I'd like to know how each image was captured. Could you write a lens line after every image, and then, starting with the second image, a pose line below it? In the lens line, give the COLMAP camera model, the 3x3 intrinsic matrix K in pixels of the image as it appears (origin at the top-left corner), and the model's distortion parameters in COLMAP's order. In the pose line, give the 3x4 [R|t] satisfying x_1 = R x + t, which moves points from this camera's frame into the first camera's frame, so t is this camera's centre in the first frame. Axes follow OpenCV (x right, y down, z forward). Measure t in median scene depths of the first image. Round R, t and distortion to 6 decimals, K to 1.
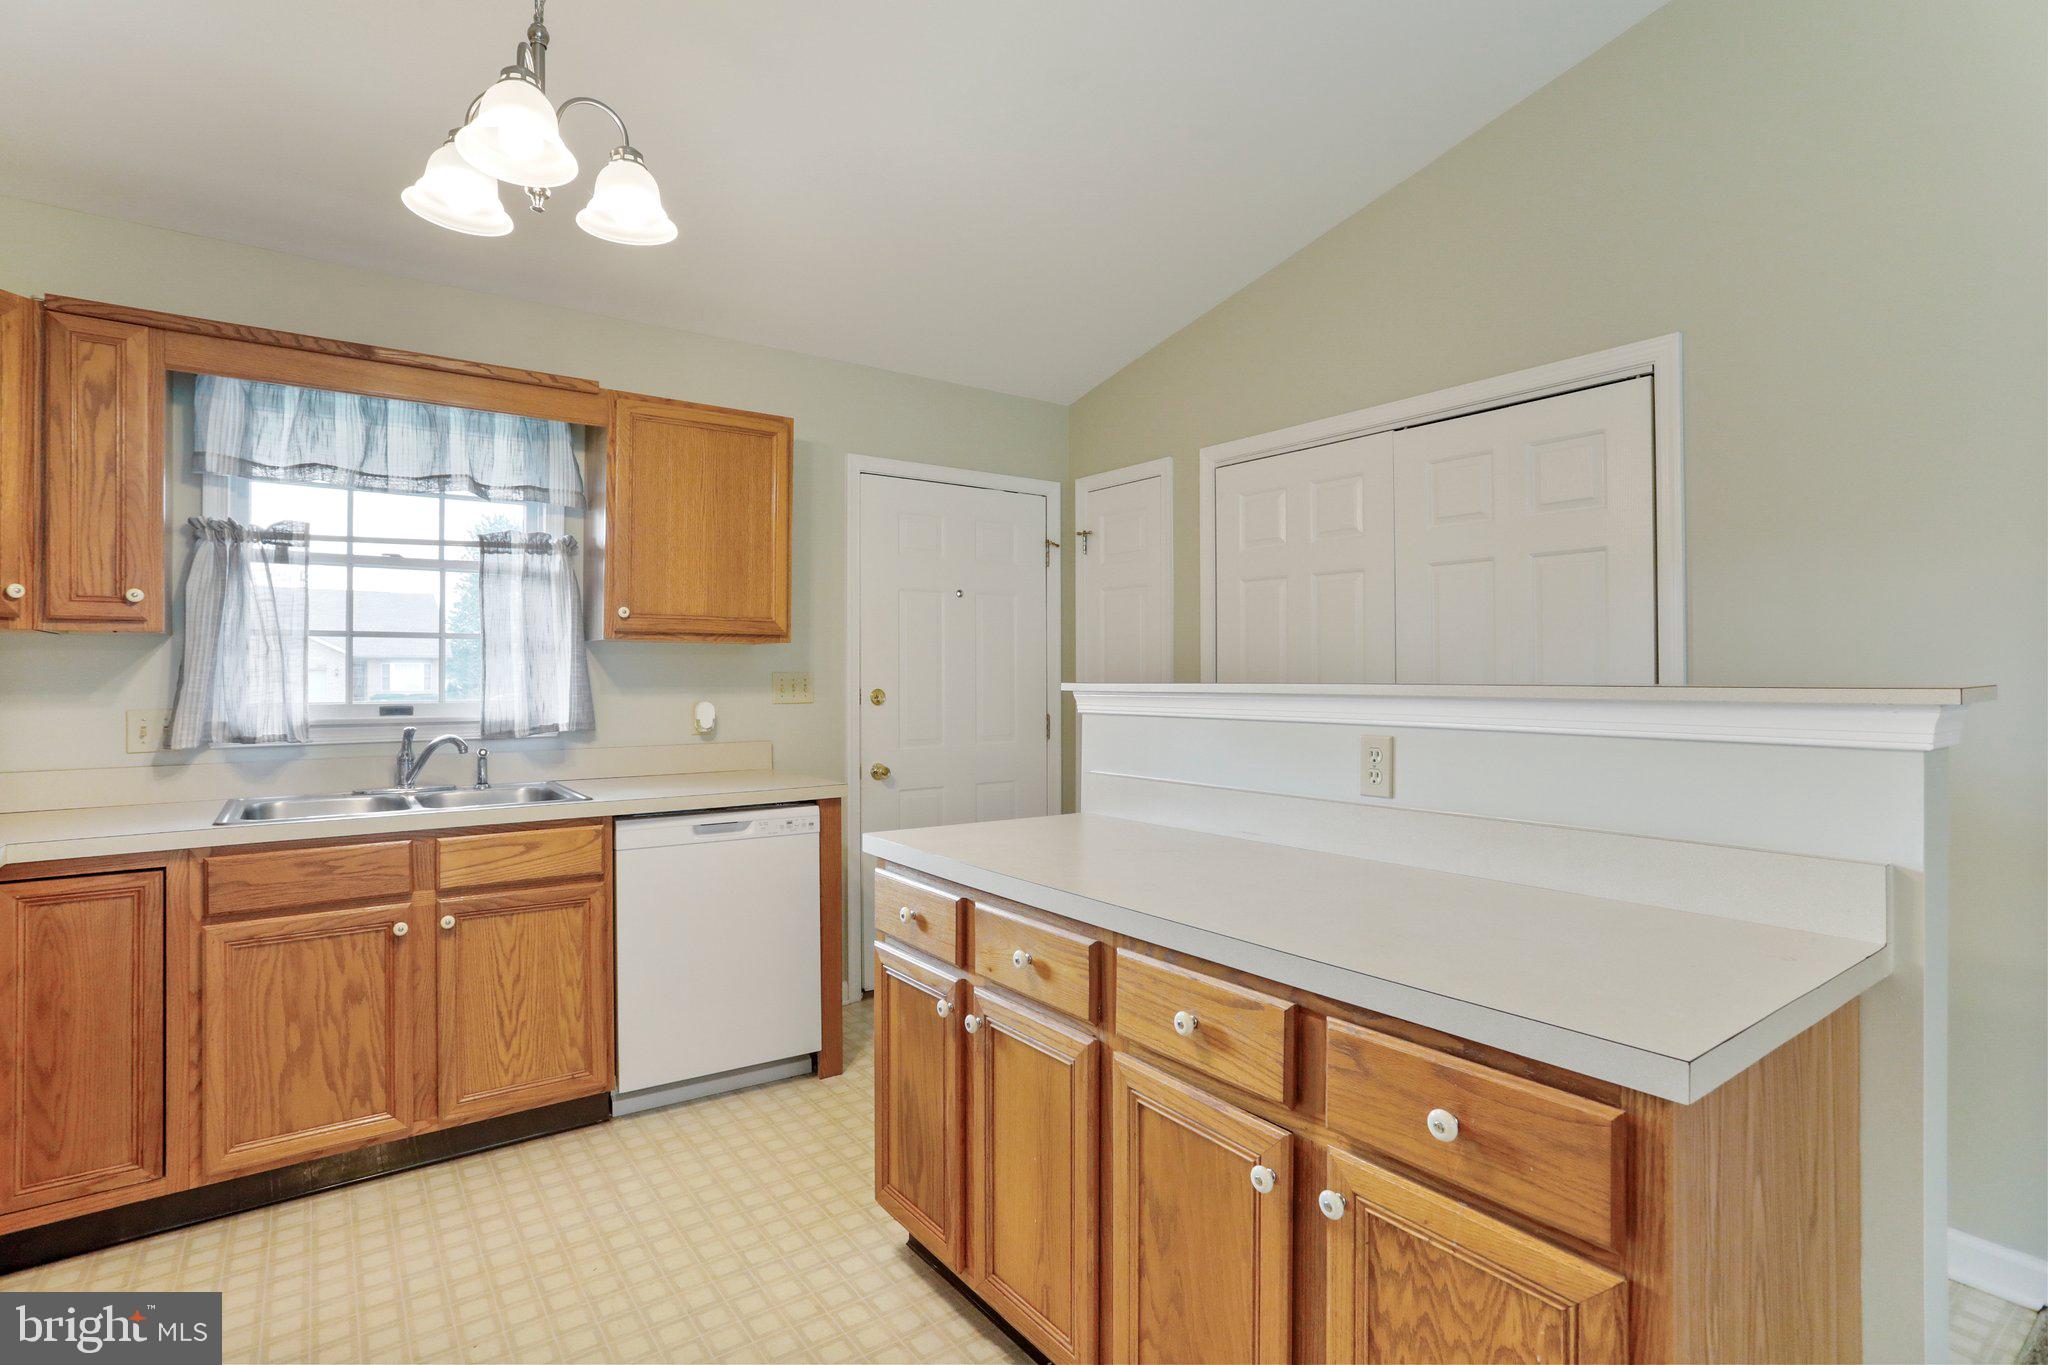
lens RADIAL K [[1013.2, 0, 1030.7], [0, 1013.2, 665.9], [0, 0, 1]] dist [-0.061980, 0.034828]
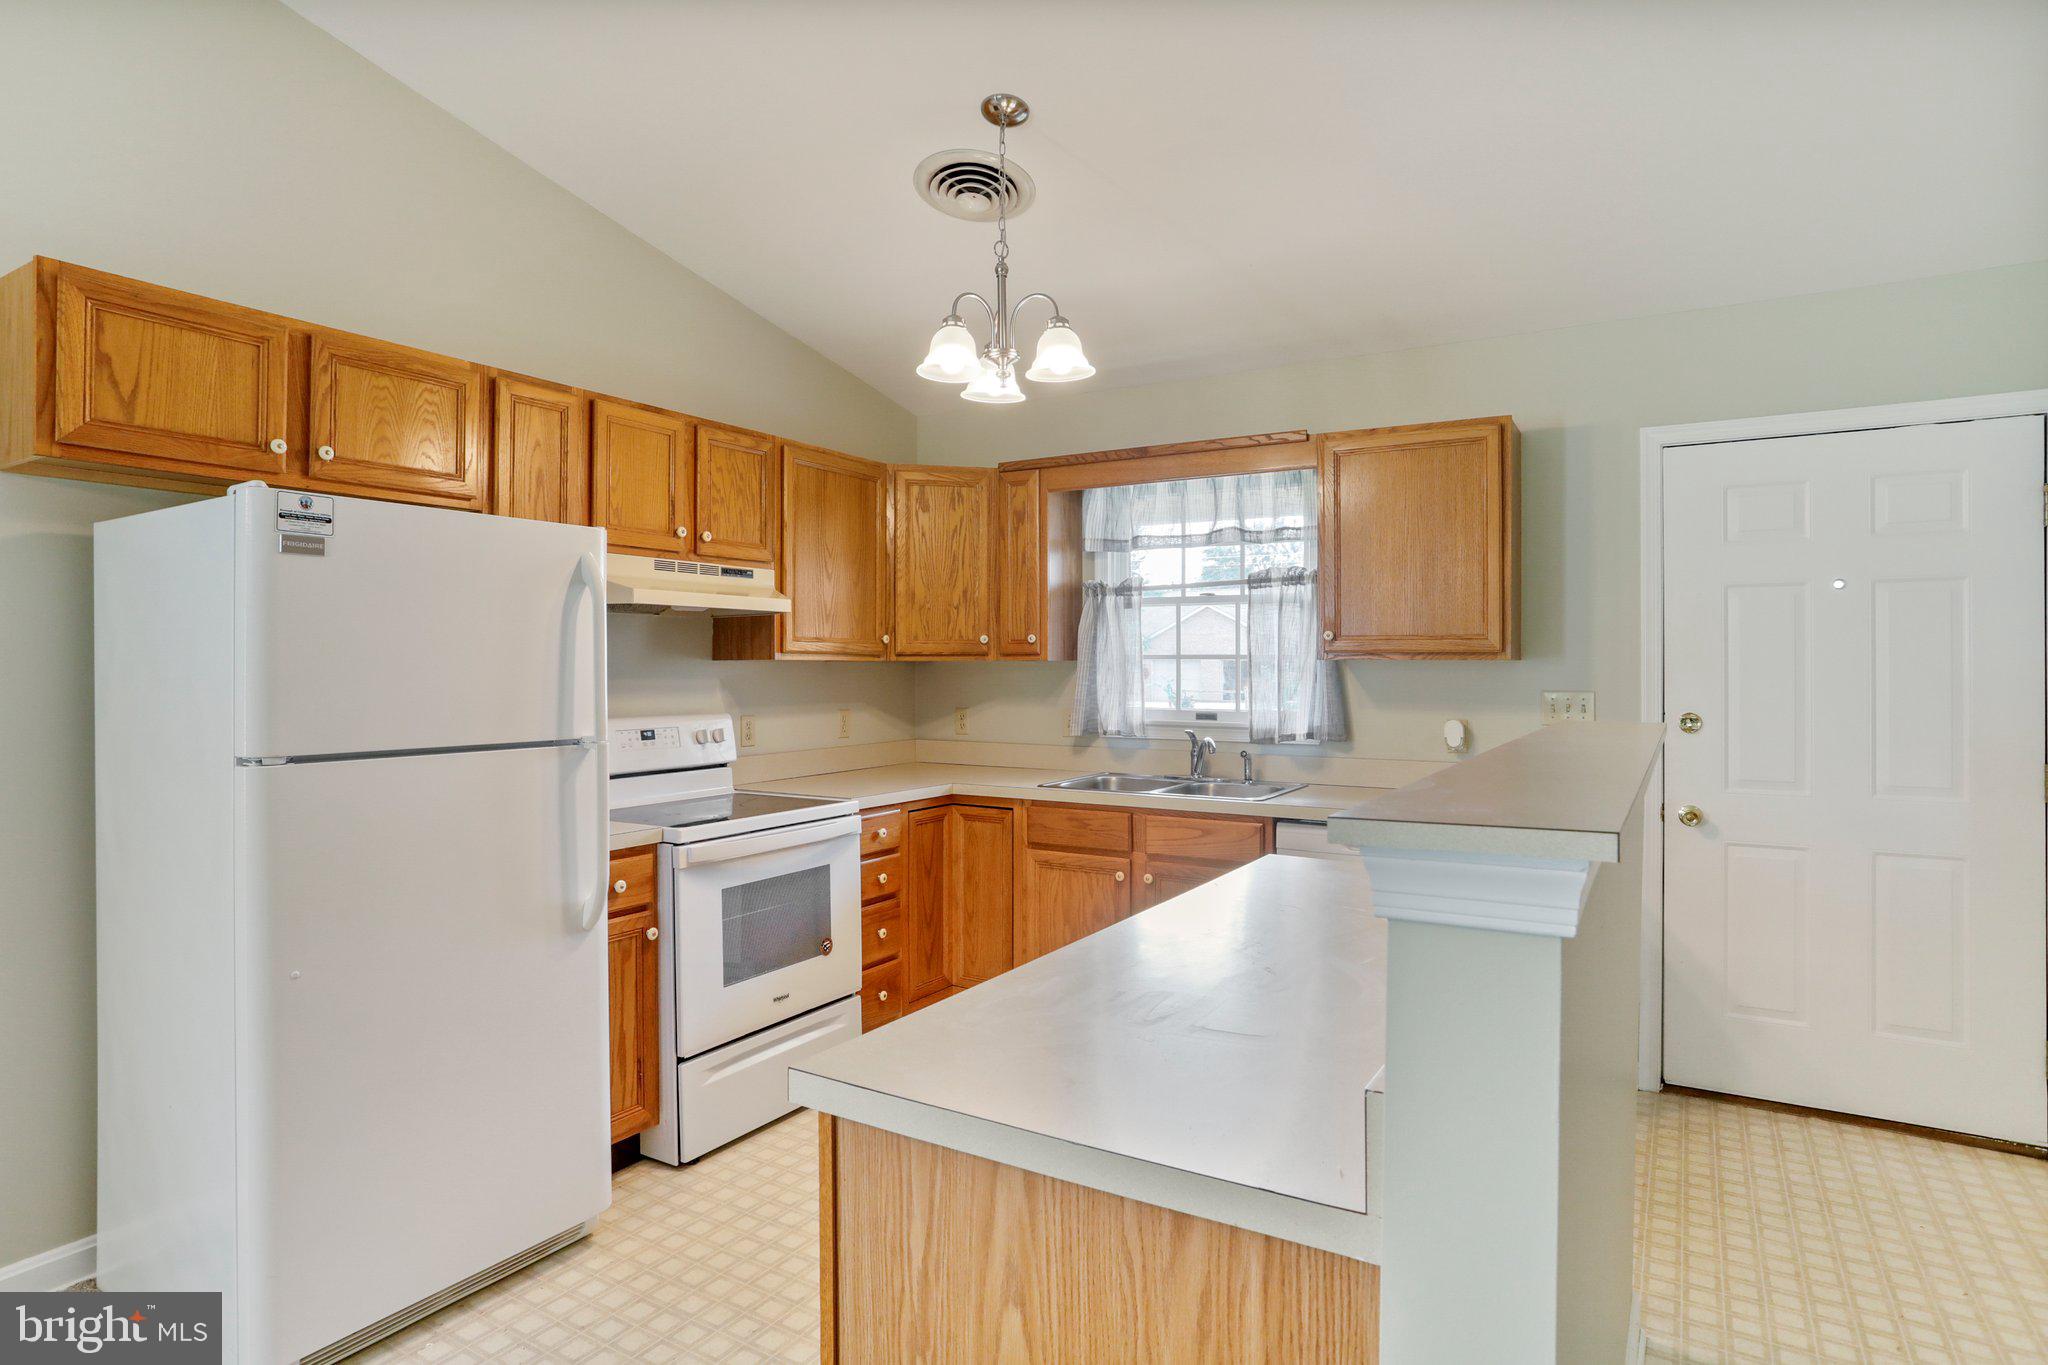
lens RADIAL K [[1114.8, 0, 986.0], [0, 1114.8, 639.9], [0, 0, 1]] dist [-0.033471, 0.000204]
pose [[0.368207, -0.018348, -0.929563, 0.613691], [0.007051, 0.999832, -0.016942, -0.031996], [0.929717, -0.000316, 0.368274, 0.215279]]
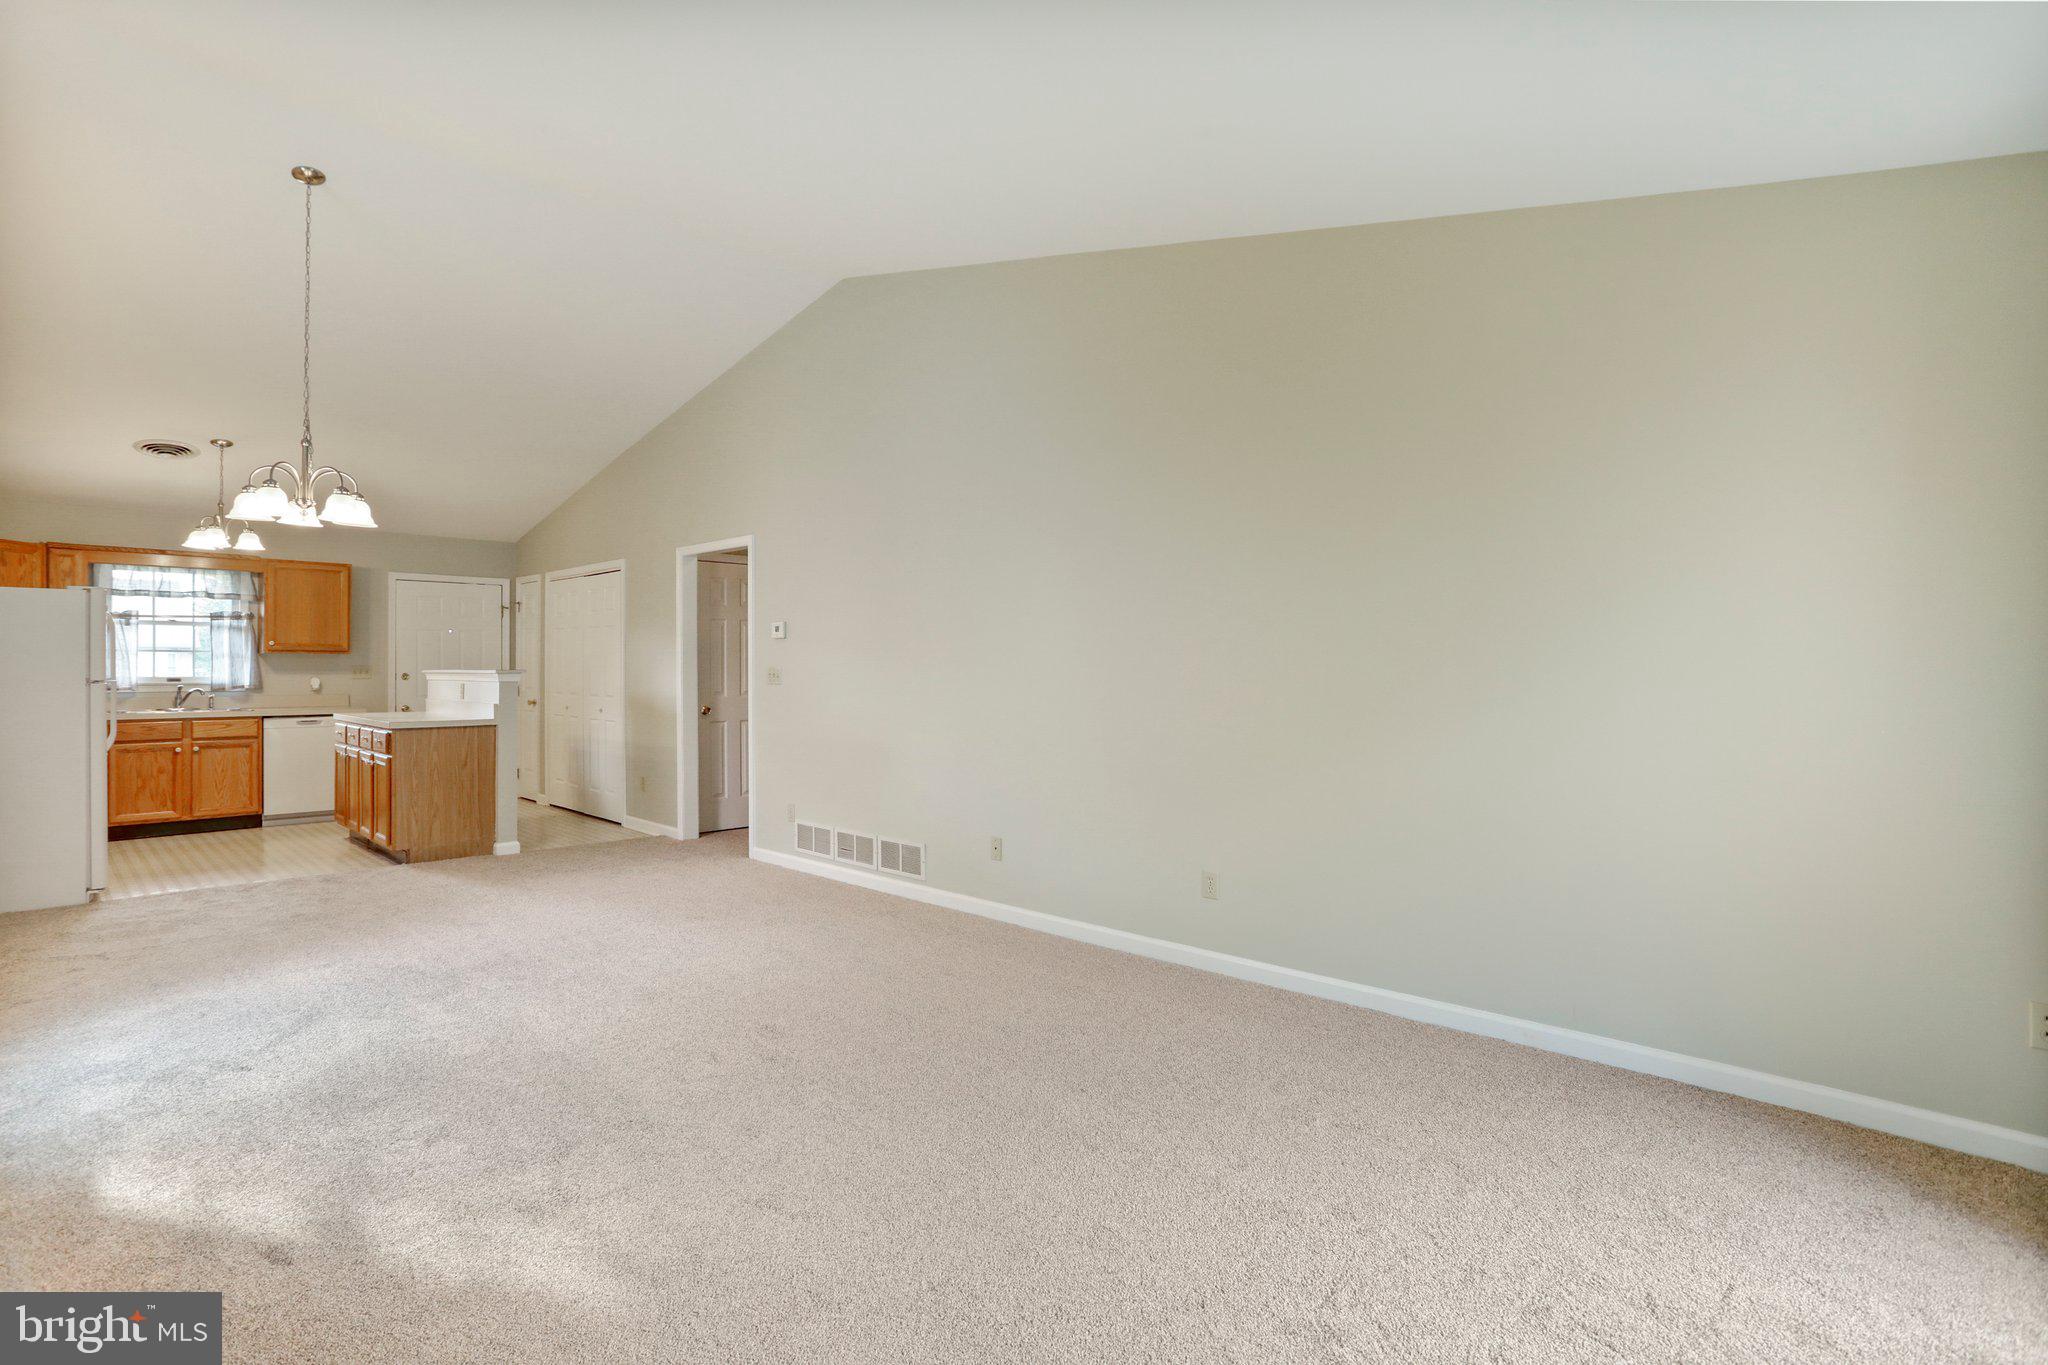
lens RADIAL K [[1013.2, 0, 1030.7], [0, 1013.2, 665.9], [0, 0, 1]] dist [-0.061980, 0.034828]
pose [[0.985024, 0.005363, 0.172335, 1.183732], [-0.006513, 0.999960, 0.006104, -0.023293], [-0.172295, -0.007135, 0.985020, -2.027685]]
